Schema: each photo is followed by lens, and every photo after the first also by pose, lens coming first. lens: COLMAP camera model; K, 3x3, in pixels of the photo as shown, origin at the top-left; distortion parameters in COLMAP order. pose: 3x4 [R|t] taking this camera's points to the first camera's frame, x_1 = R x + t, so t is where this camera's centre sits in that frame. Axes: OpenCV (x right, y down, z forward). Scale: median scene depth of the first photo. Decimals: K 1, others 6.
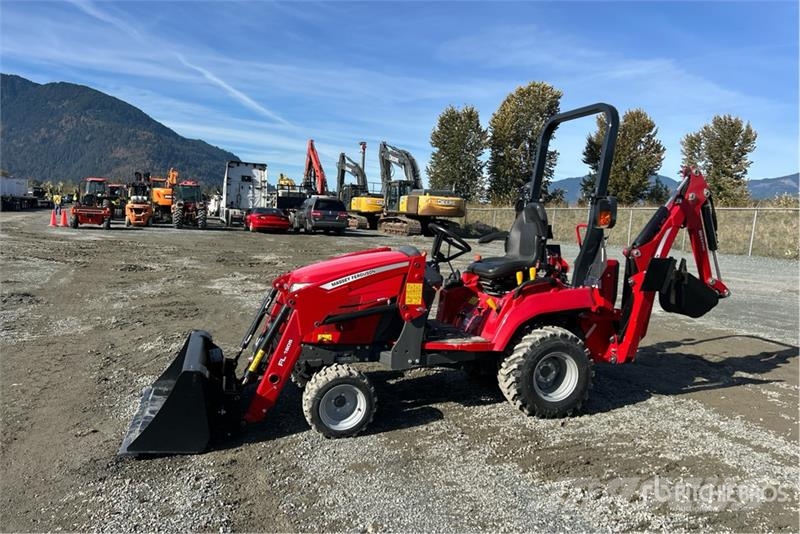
lens RADIAL K [[606.5, 0, 409.2], [0, 606.5, 267.1], [0, 0, 1]] dist [0.066245, -0.081778]
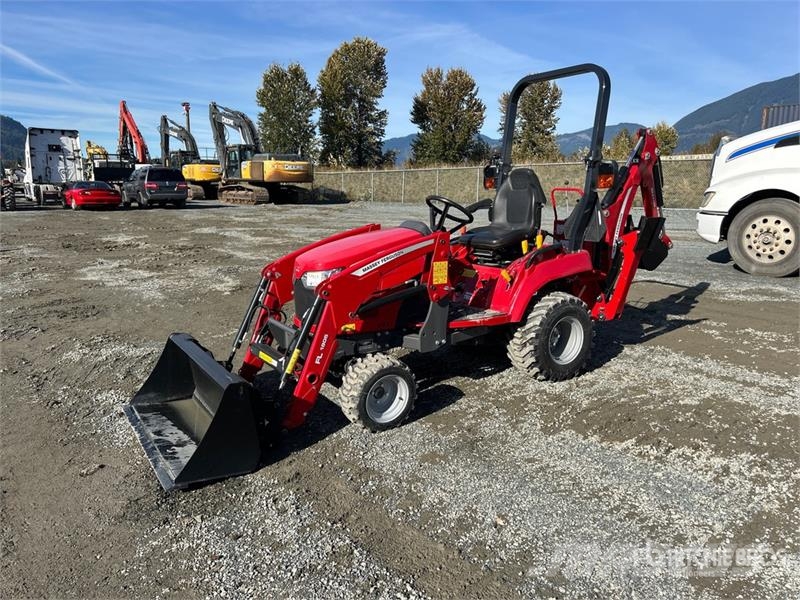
lens RADIAL K [[605.6, 0, 405.3], [0, 605.6, 298.0], [0, 0, 1]] dist [0.068540, -0.102367]
pose [[0.961958, -0.094635, 0.256283, -0.251589], [0.066048, 0.990820, 0.117959, -0.027477], [-0.265093, -0.096545, 0.959377, 0.086881]]
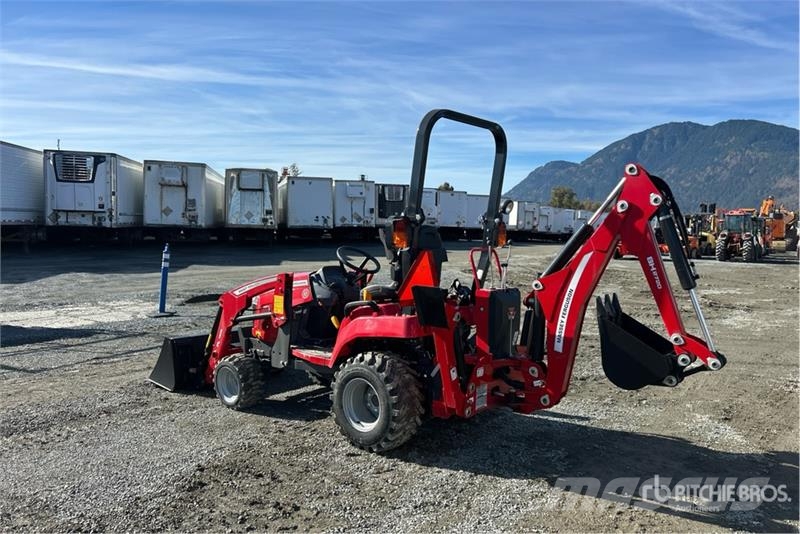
lens RADIAL K [[606.5, 0, 409.2], [0, 606.5, 267.1], [0, 0, 1]] dist [0.066245, -0.081778]
pose [[0.544602, 0.022998, -0.838380, 0.982308], [-0.068647, 0.997492, -0.017230, -0.022664], [0.835881, 0.066935, 0.544815, 0.483358]]
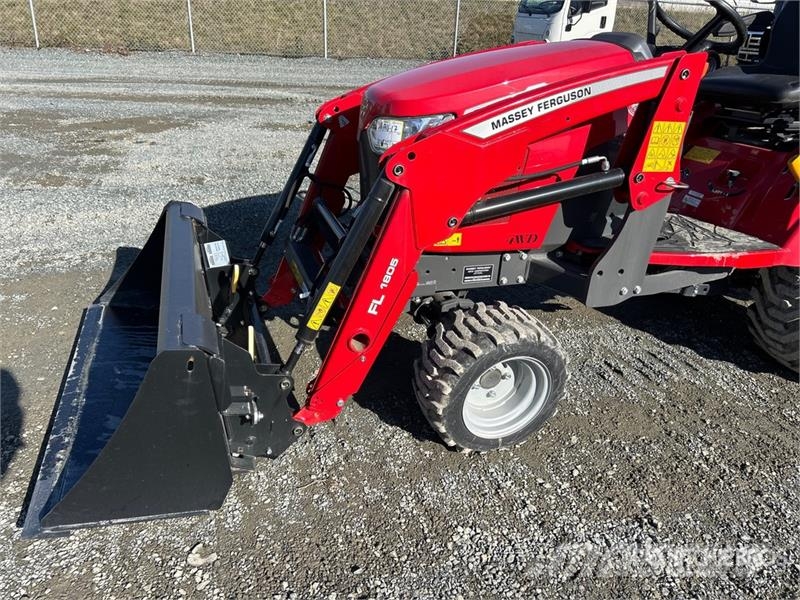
lens RADIAL K [[605.6, 0, 405.3], [0, 605.6, 298.0], [0, 0, 1]] dist [0.068540, -0.102367]
pose [[0.999832, 0.004755, 0.017729, -0.159273], [-0.010370, 0.943285, 0.331823, 0.002519], [-0.015146, -0.331951, 0.943175, 0.477731]]
